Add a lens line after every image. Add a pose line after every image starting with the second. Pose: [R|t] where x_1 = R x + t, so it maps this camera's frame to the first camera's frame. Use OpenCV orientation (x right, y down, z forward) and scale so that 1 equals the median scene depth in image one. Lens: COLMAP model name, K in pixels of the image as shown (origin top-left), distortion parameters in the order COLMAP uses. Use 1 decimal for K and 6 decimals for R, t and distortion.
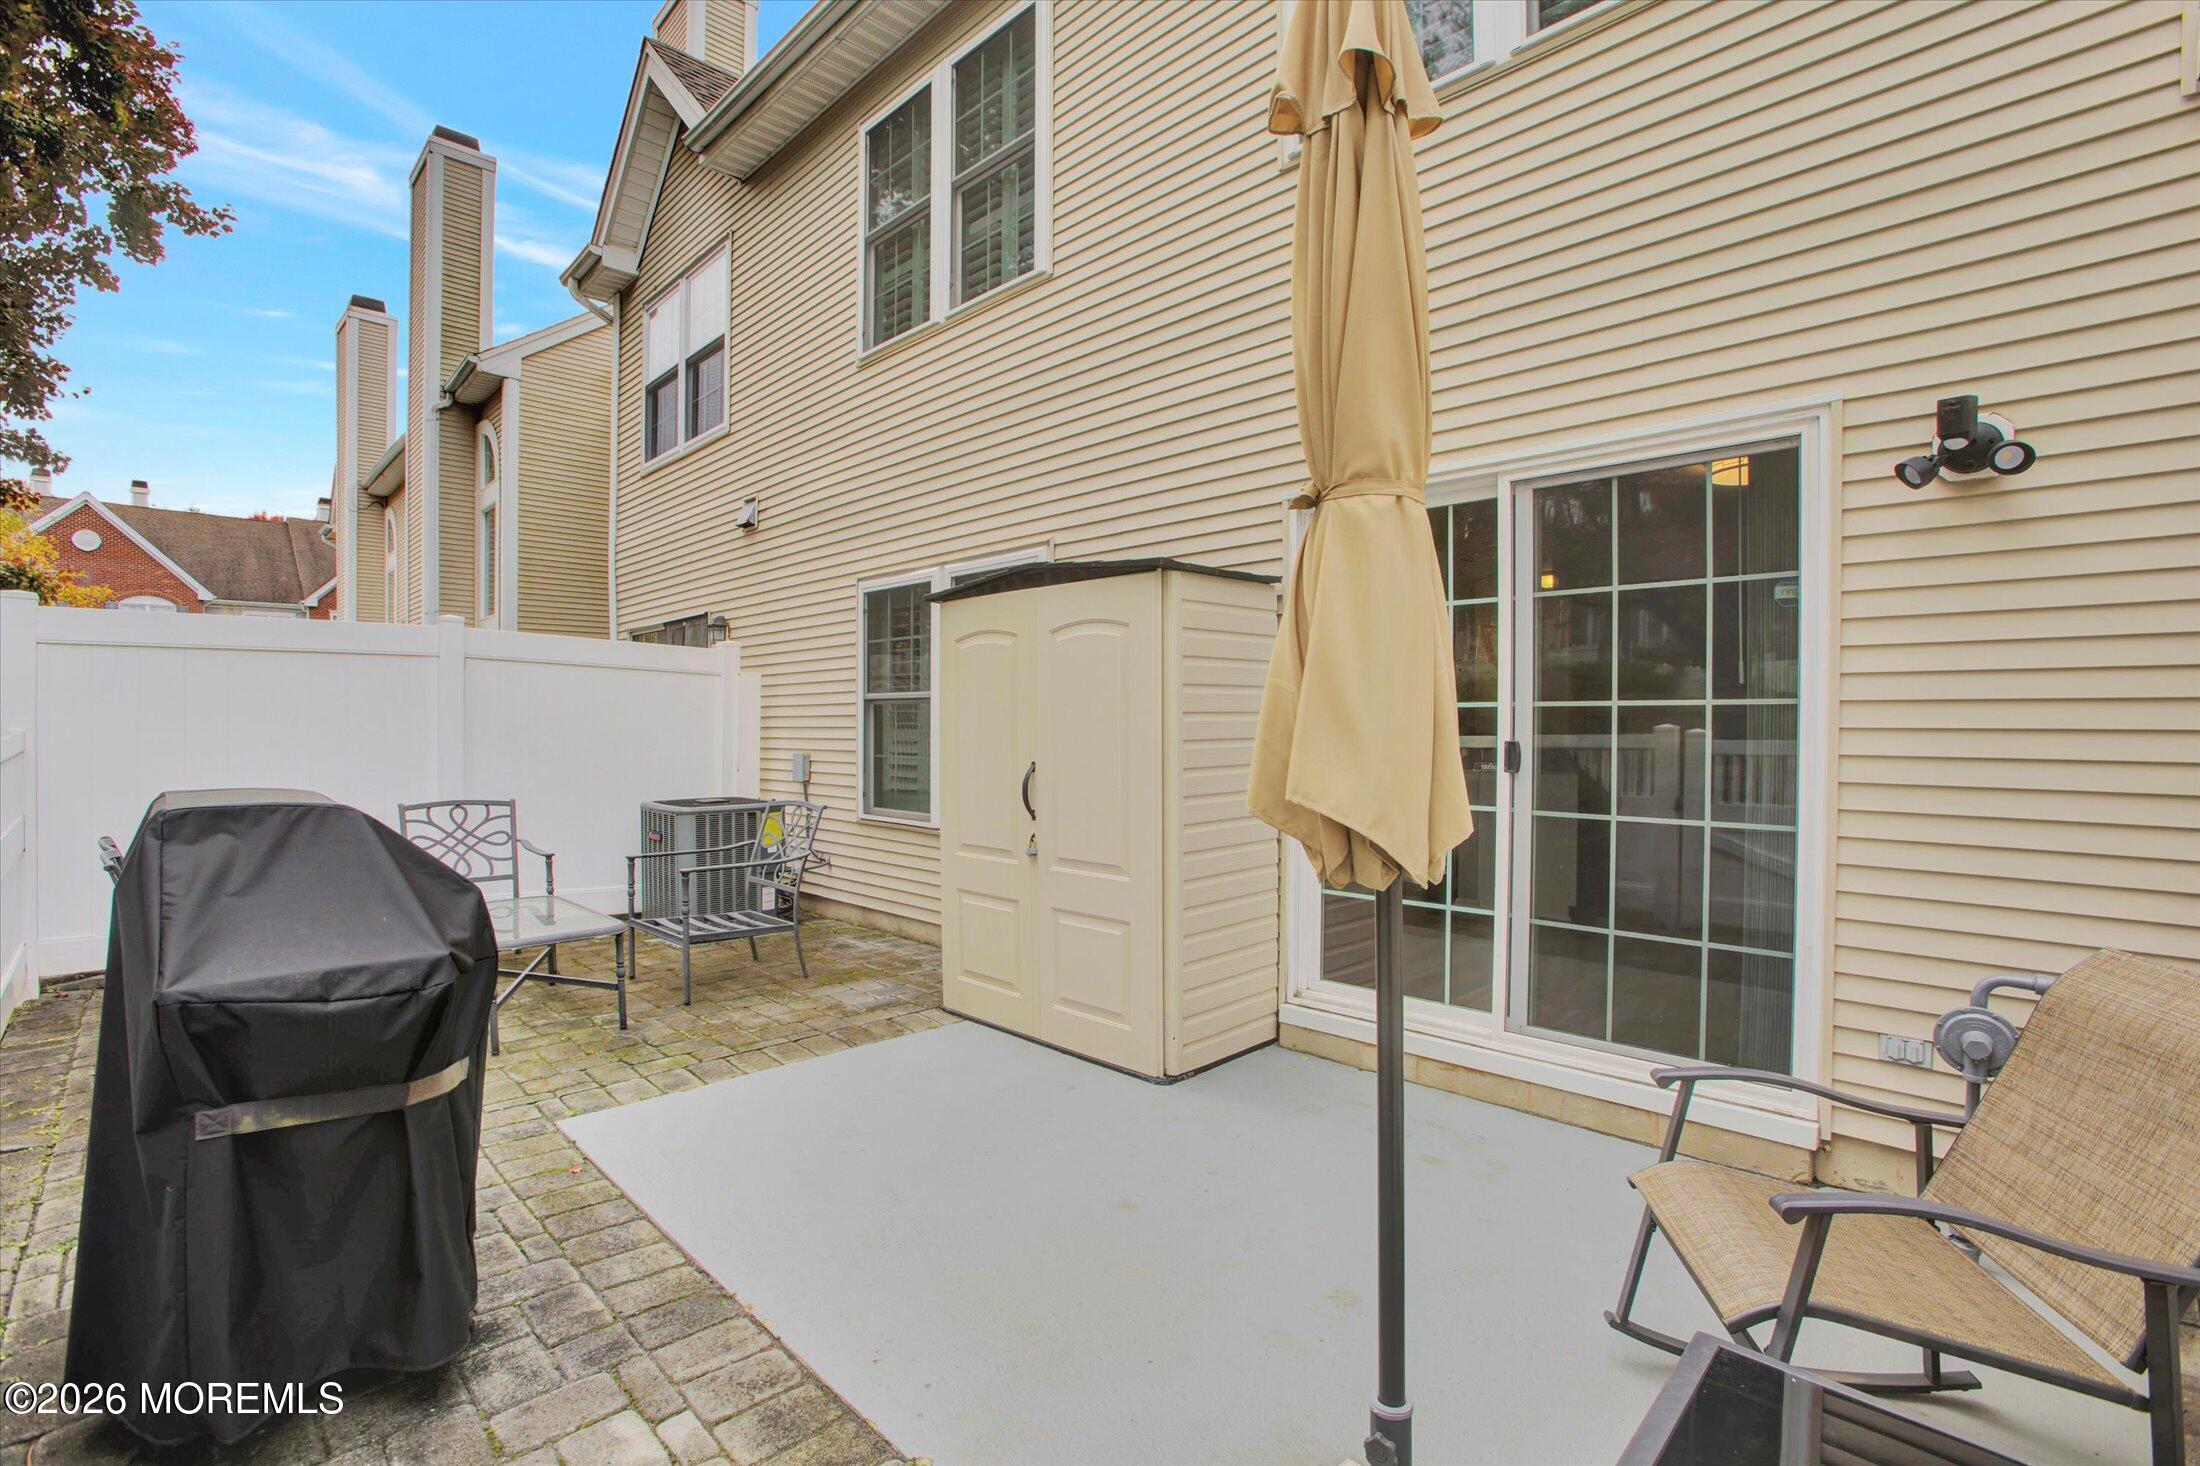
lens RADIAL K [[1009.0, 0, 1106.2], [0, 1009.0, 719.0], [0, 0, 1]] dist [-0.081106, 0.031841]
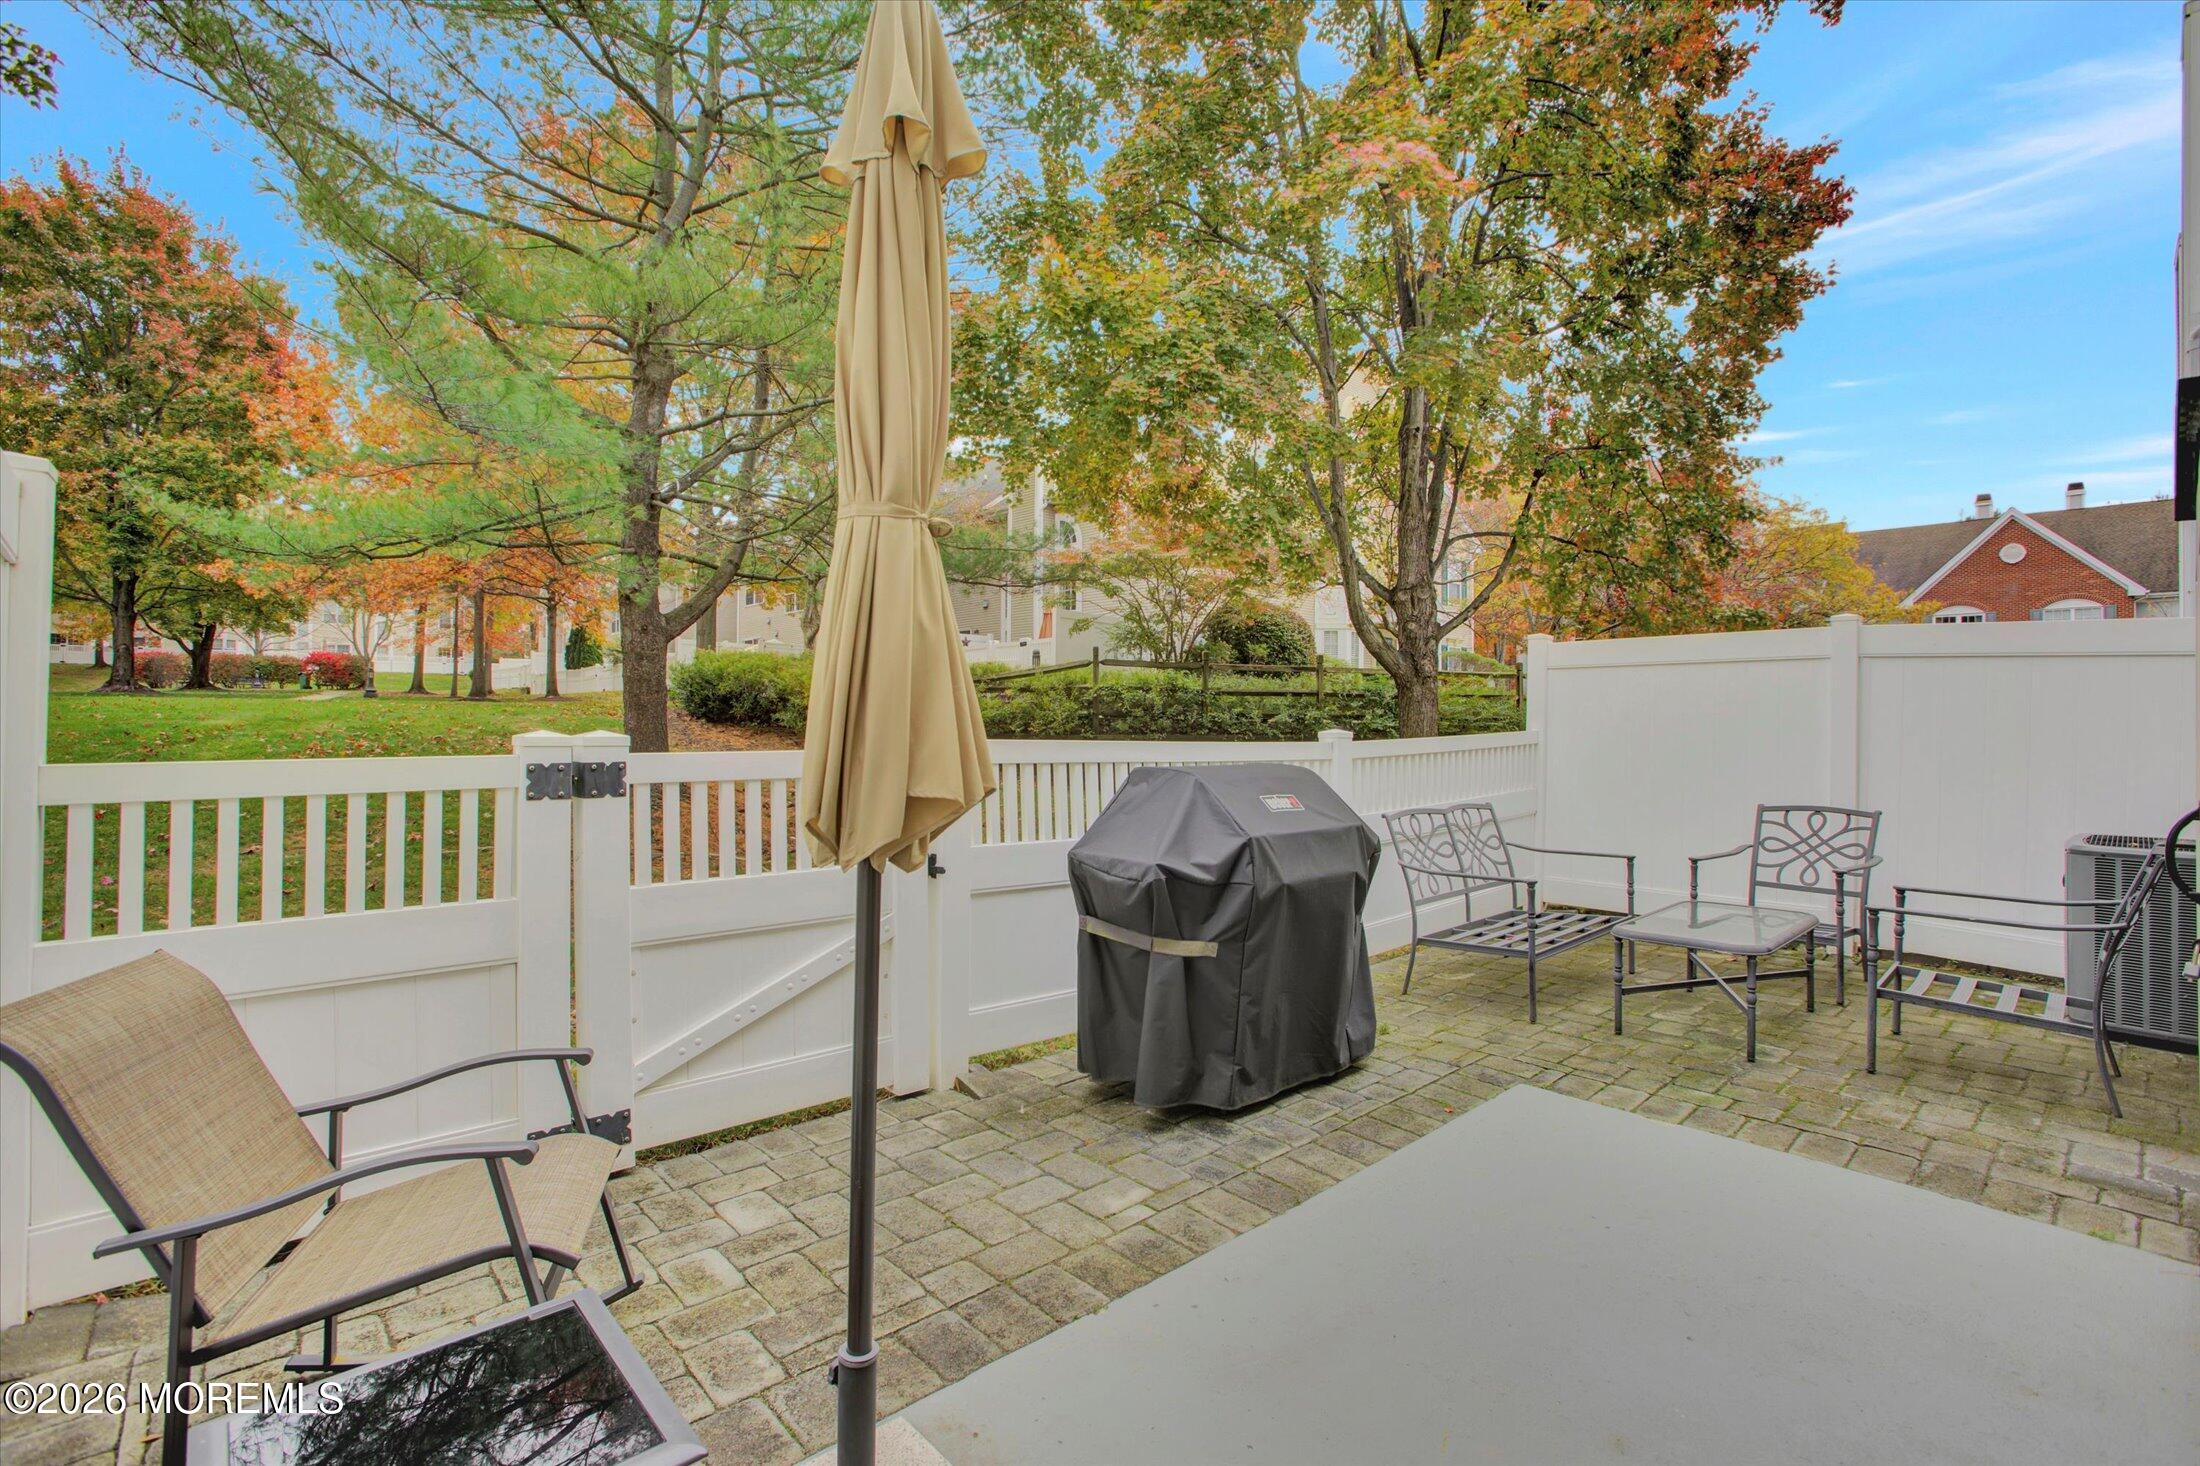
lens RADIAL K [[997.3, 0, 1080.3], [0, 997.3, 726.3], [0, 0, 1]] dist [-0.057337, 0.018599]
pose [[-0.070126, 0.002042, -0.997536, 0.392764], [0.000402, 0.999998, 0.002019, 0.001972], [0.997538, -0.000259, -0.070126, 0.388044]]
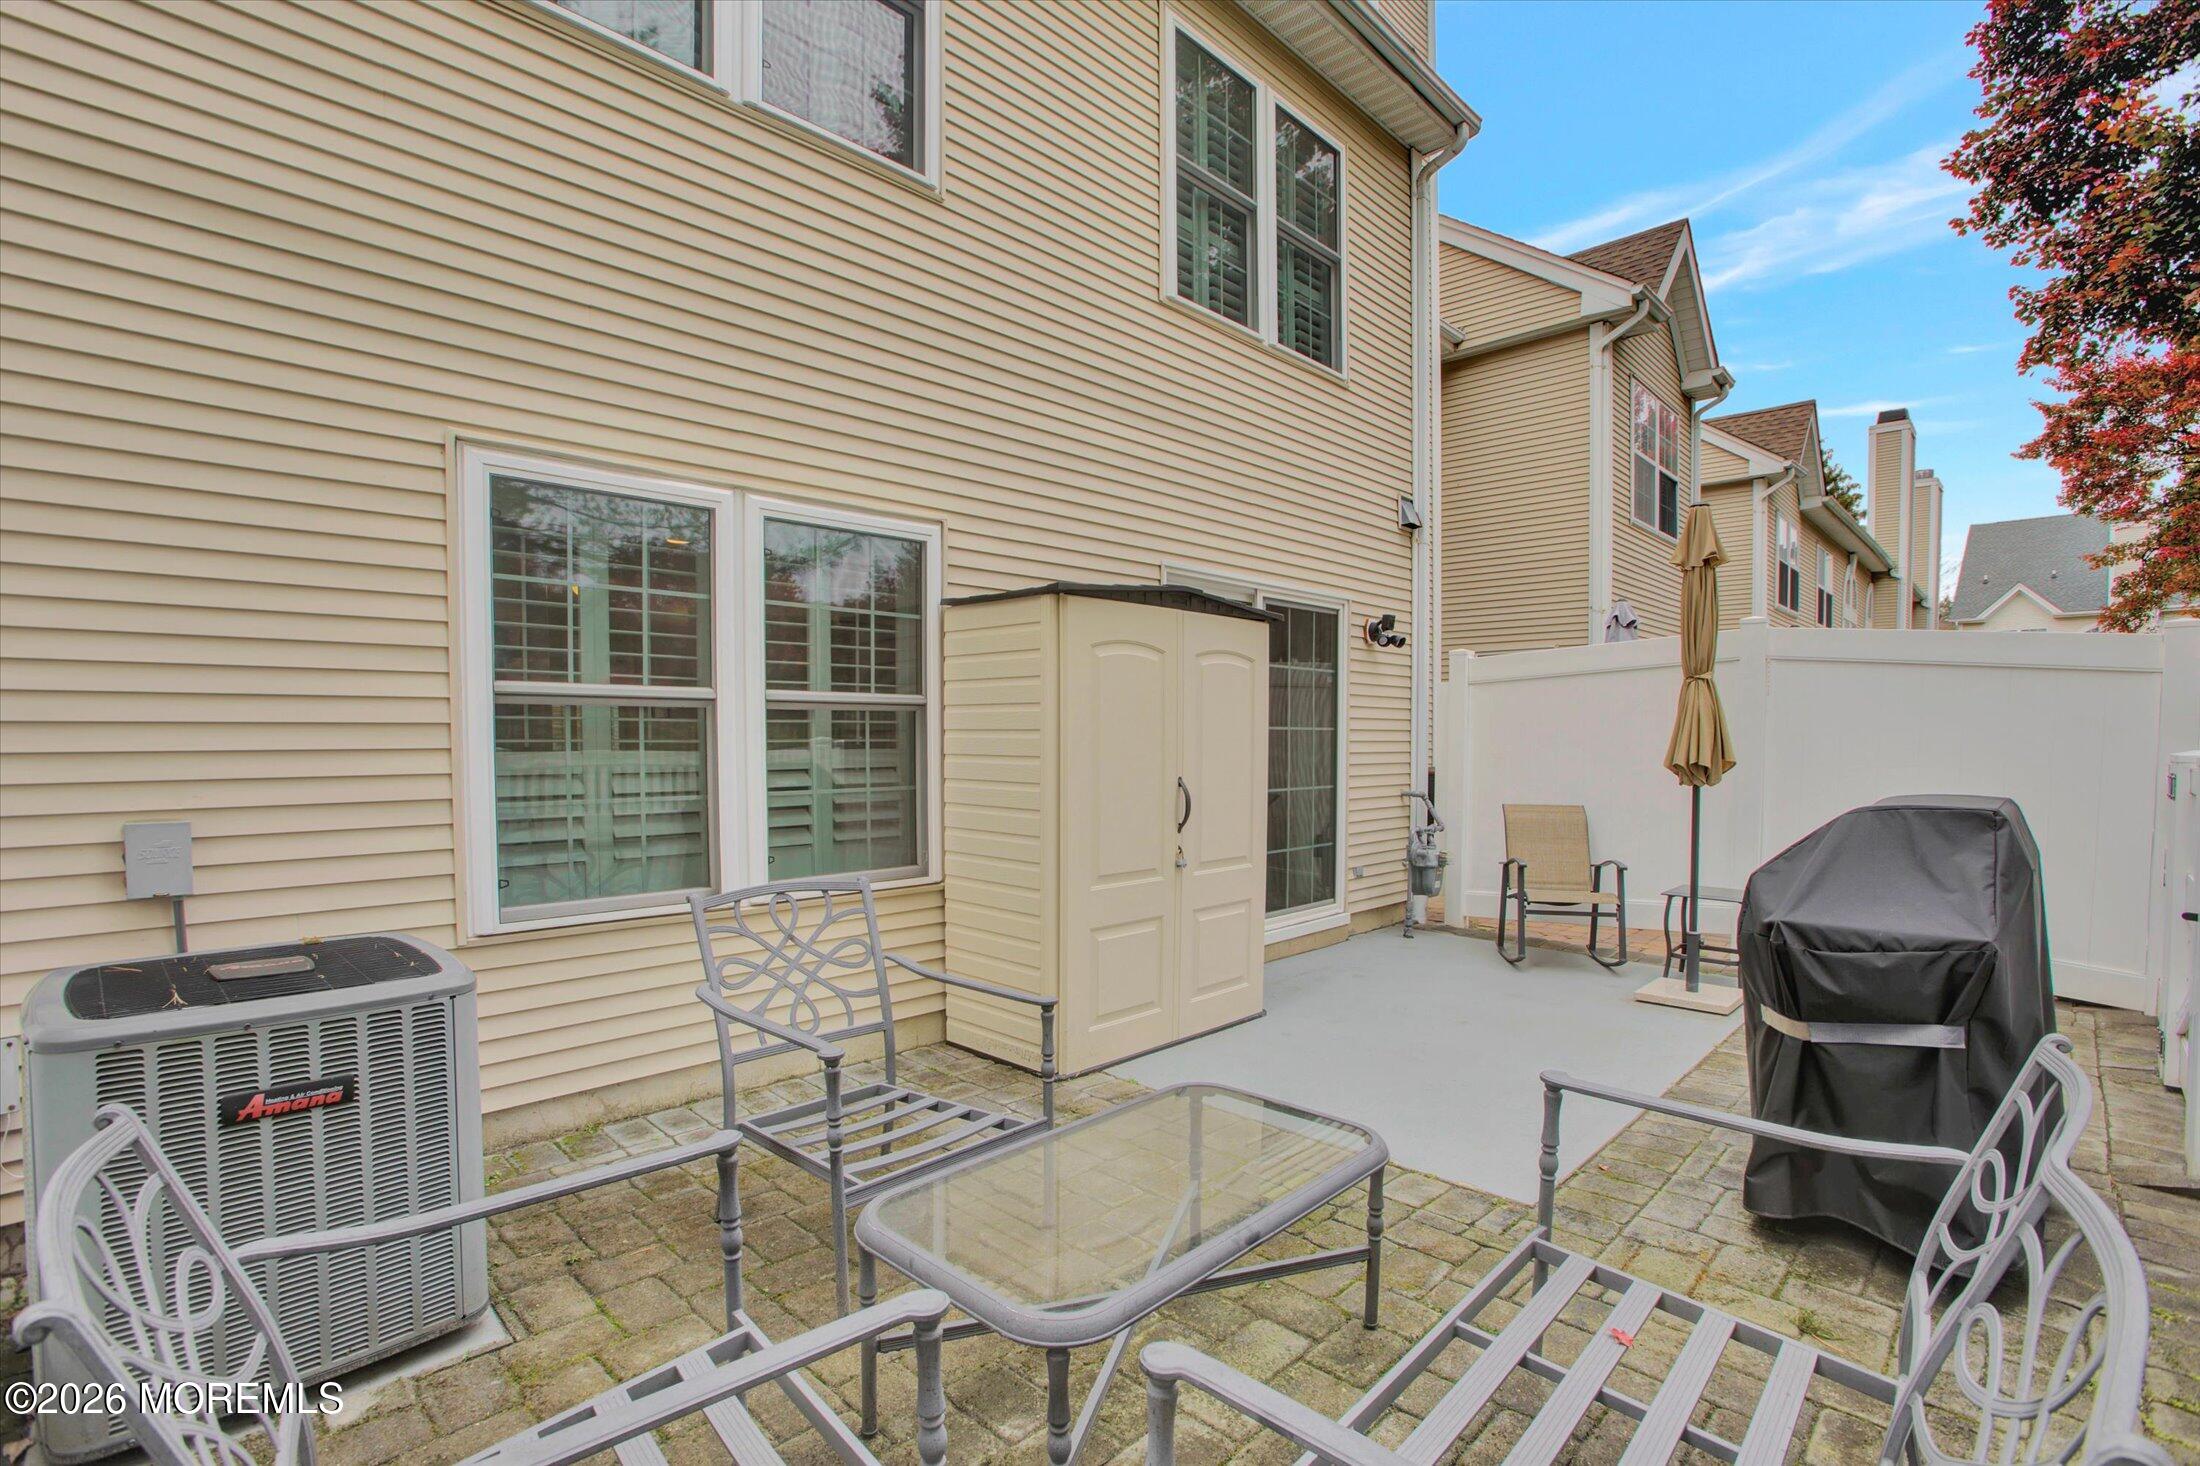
lens RADIAL K [[979.5, 0, 1054.8], [0, 979.5, 769.4], [0, 0, 1]] dist [-0.049709, -0.000034]
pose [[0.028166, -0.031222, 0.999116, -0.933908], [-0.003936, 0.999501, 0.031345, 0.003087], [-0.999596, -0.004816, 0.028029, 0.946398]]
